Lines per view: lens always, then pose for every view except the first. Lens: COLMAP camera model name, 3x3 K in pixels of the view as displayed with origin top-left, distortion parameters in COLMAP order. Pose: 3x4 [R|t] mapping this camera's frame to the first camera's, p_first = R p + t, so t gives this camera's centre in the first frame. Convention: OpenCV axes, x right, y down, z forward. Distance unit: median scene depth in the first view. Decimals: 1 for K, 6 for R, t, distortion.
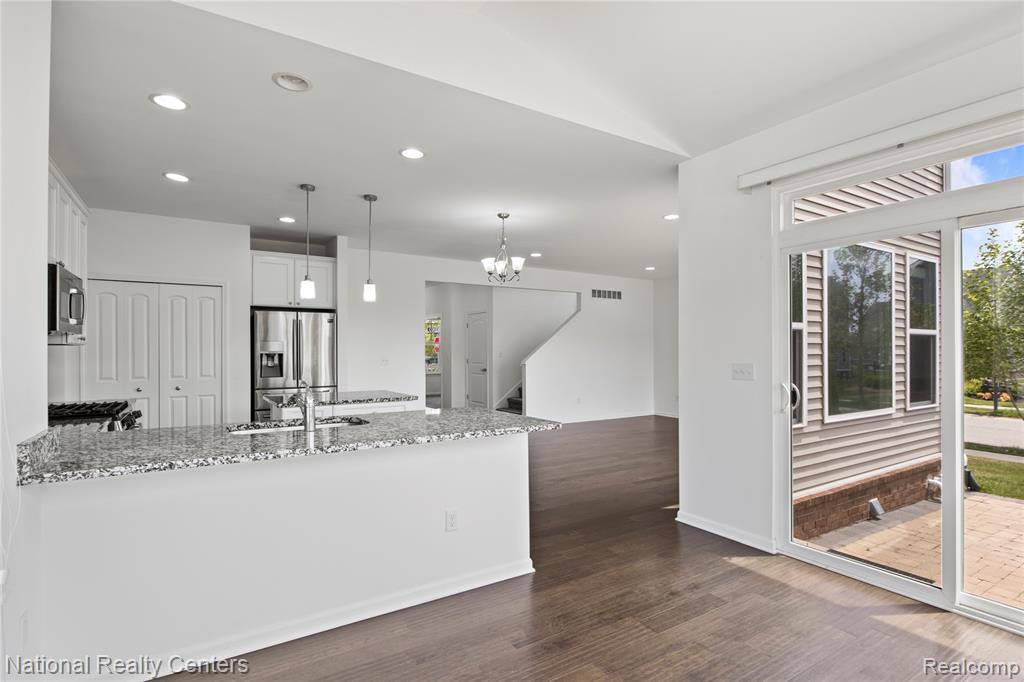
lens RADIAL K [[511.4, 0, 511.0], [0, 511.4, 347.9], [0, 0, 1]] dist [-0.009167, -0.000497]
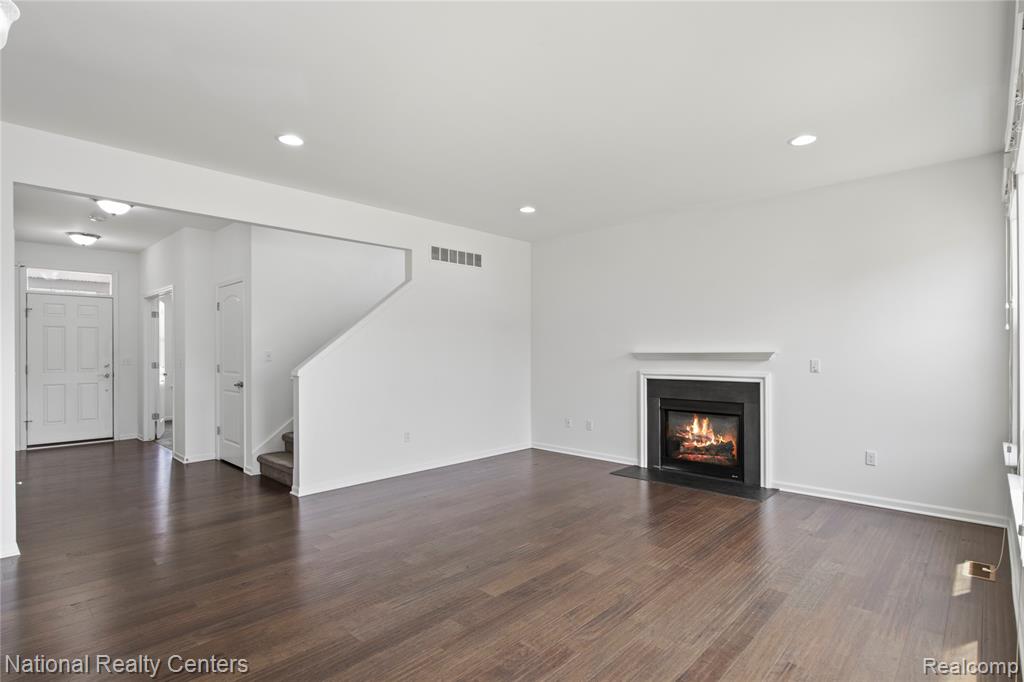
lens RADIAL K [[511.4, 0, 519.6], [0, 511.4, 349.9], [0, 0, 1]] dist [-0.009167, -0.000497]
pose [[0.964148, 0.002975, 0.265347, 0.098941], [-0.003458, 0.999993, 0.001351, 0.003599], [-0.265342, -0.002220, 0.964152, 0.401486]]
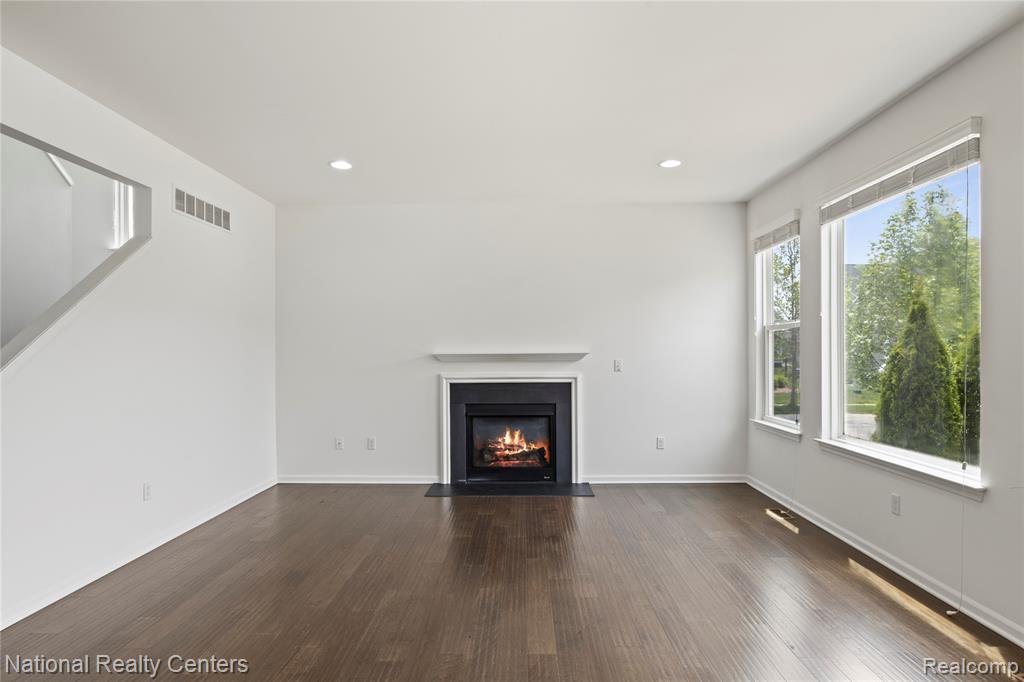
lens RADIAL K [[585.7, 0, 512.5], [0, 585.7, 350.5], [0, 0, 1]] dist [-0.005505, 0.000810]
pose [[0.527953, 0.004493, 0.849262, -0.073768], [-0.004549, 0.999987, -0.002462, 0.004643], [-0.849262, -0.002563, 0.527966, 0.555577]]
